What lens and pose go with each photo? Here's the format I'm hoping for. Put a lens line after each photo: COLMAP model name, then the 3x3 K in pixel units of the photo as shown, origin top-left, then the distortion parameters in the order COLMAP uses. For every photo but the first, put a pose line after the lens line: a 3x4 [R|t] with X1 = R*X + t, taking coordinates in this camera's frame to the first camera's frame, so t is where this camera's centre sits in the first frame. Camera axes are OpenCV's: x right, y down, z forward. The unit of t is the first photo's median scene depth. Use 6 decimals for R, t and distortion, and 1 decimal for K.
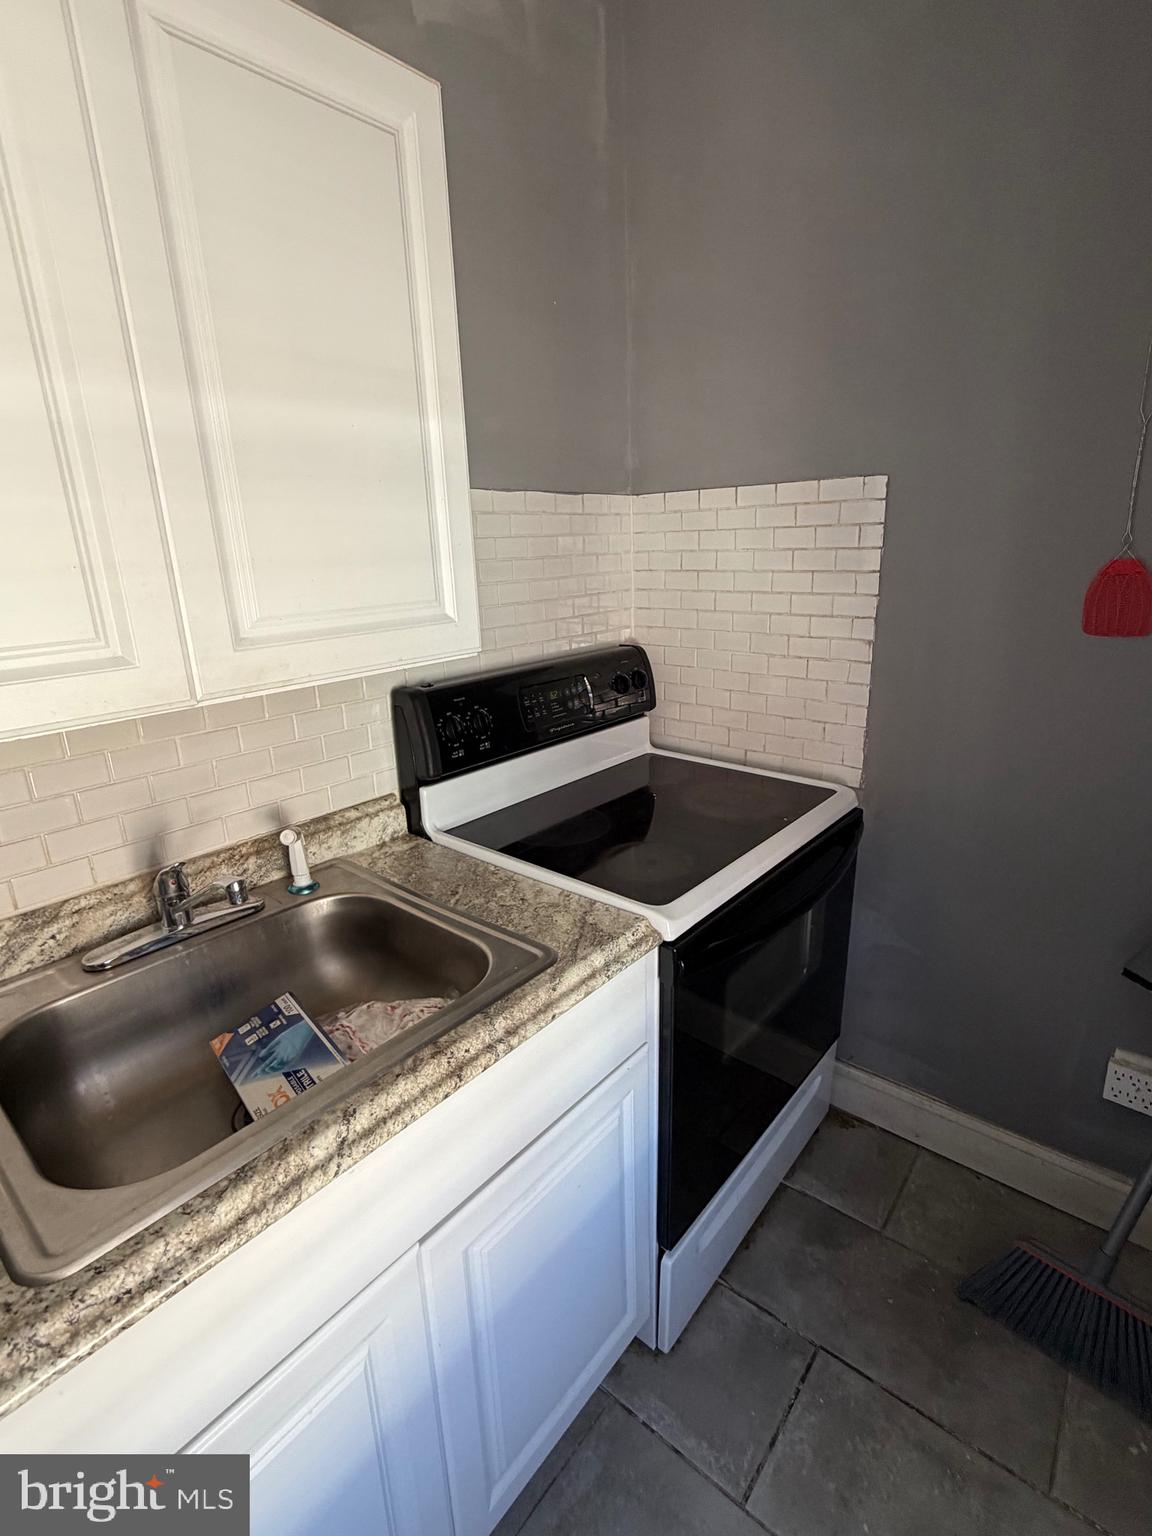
lens RADIAL K [[750.4, 0, 572.1], [0, 750.4, 764.9], [0, 0, 1]] dist [0.023137, -0.015885]
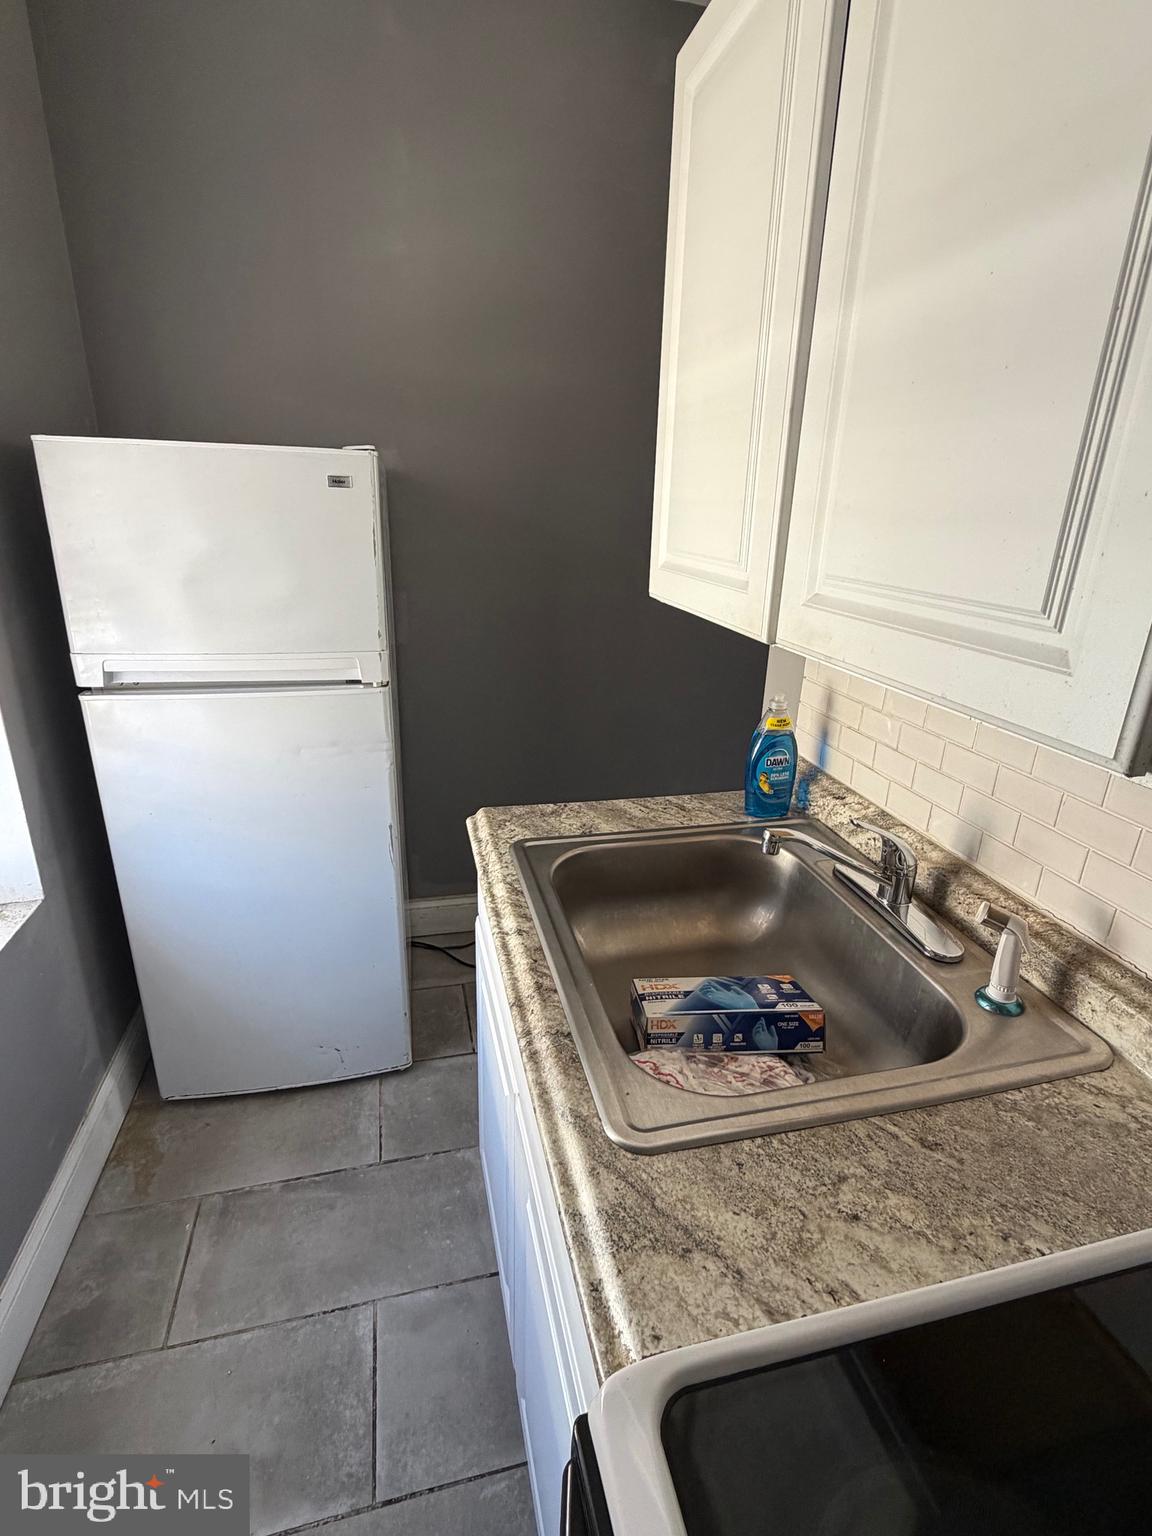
lens RADIAL K [[750.4, 0, 572.1], [0, 750.4, 764.9], [0, 0, 1]] dist [0.023137, -0.015885]
pose [[-0.598011, 0.290114, -0.747139, 0.362209], [-0.227373, 0.832485, 0.505243, -0.306428], [0.768560, 0.472020, -0.431871, 1.009150]]
